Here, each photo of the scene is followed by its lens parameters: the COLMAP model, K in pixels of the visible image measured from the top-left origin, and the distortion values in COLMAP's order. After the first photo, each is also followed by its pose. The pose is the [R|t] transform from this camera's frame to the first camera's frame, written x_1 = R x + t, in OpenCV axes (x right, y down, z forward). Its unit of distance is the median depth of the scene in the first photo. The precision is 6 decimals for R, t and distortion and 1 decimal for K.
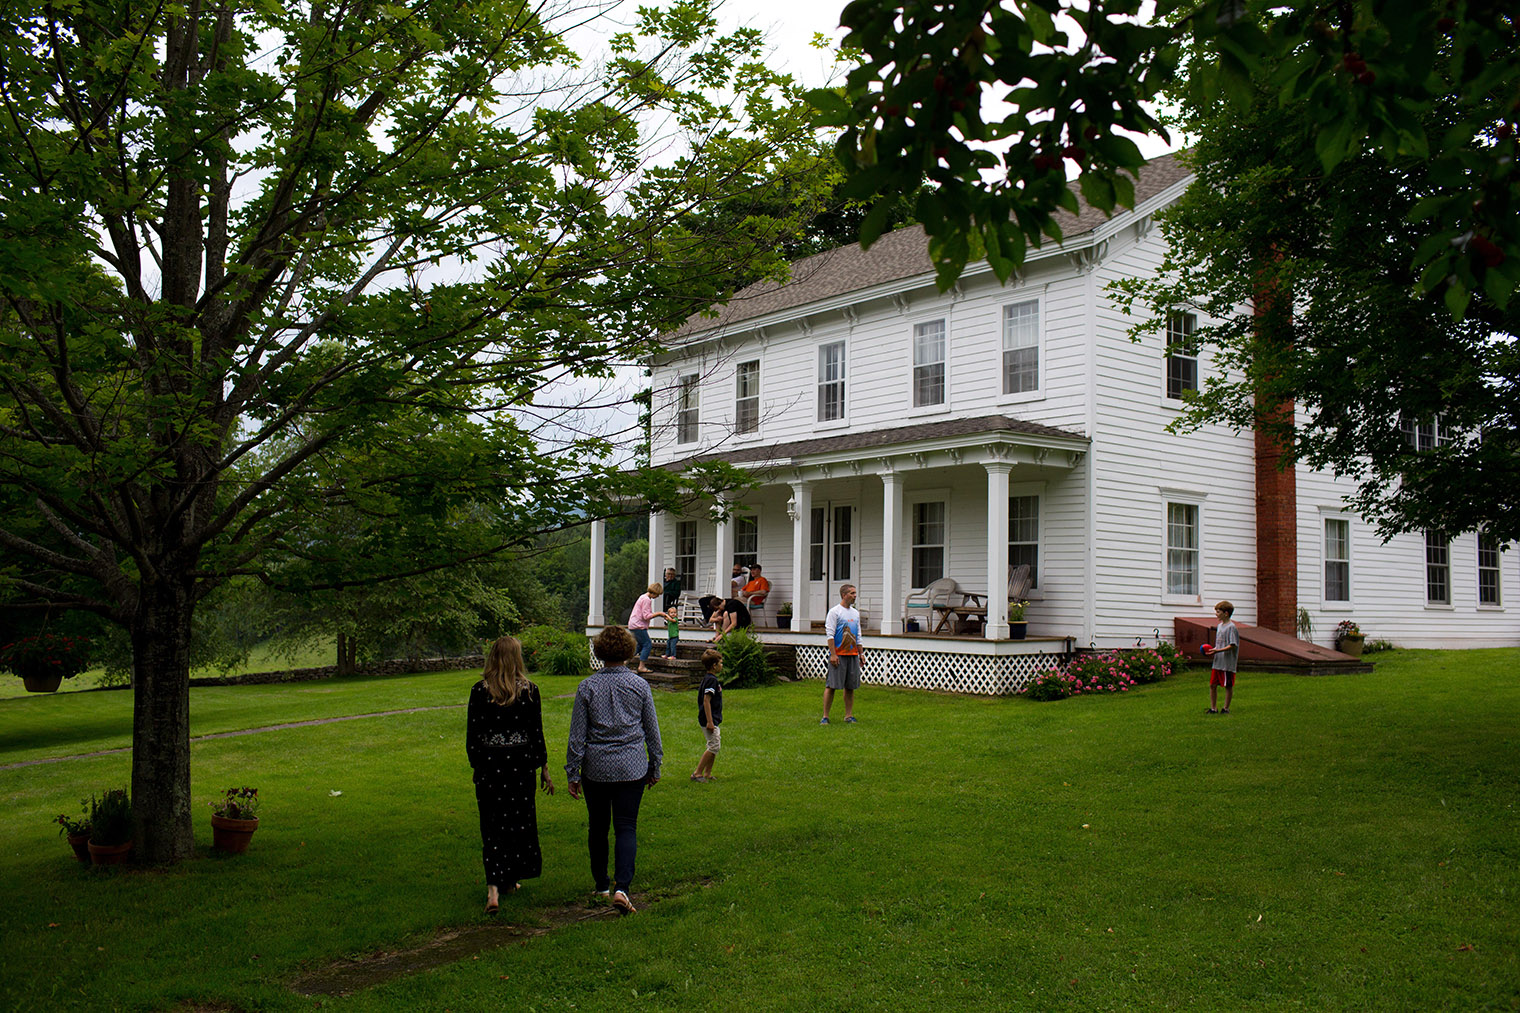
lens RADIAL K [[1470.9, 0, 760.0], [0, 1470.9, 506.5], [0, 0, 1]] dist [-0.078101, -0.000289]
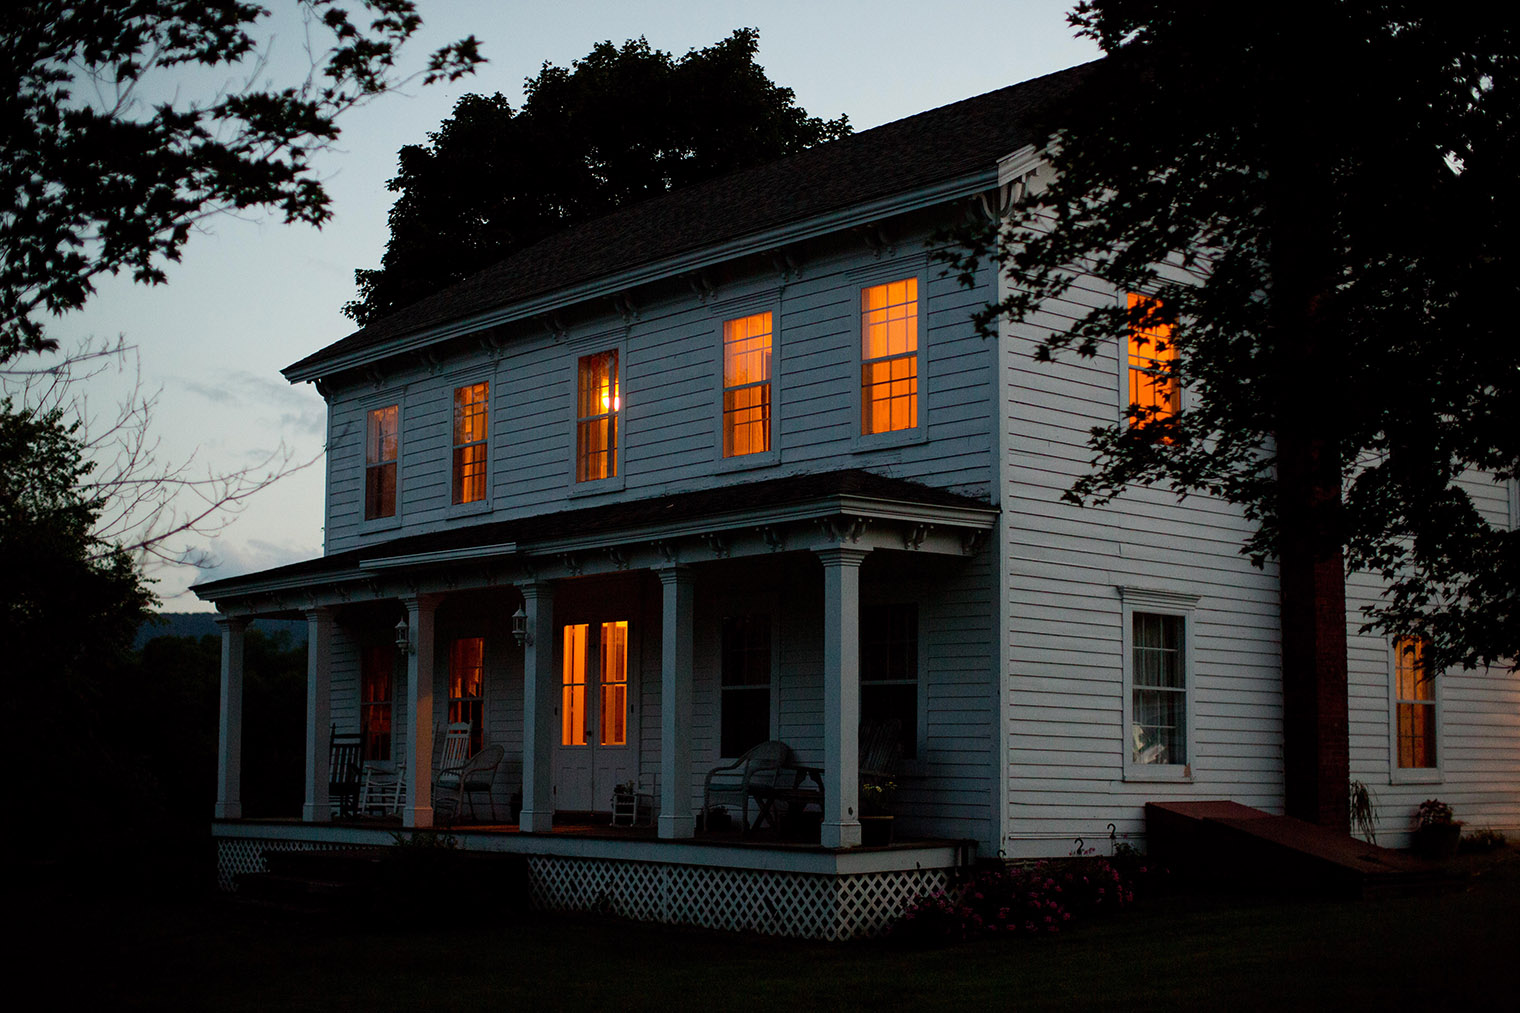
lens RADIAL K [[2181.1, 0, 760.0], [0, 2181.1, 506.5], [0, 0, 1]] dist [-0.156858, 0.009387]
pose [[0.998742, -0.007431, 0.049591, 0.082625], [0.009704, 0.998906, -0.045749, -0.006663], [-0.049197, 0.046173, 0.997721, 0.114747]]
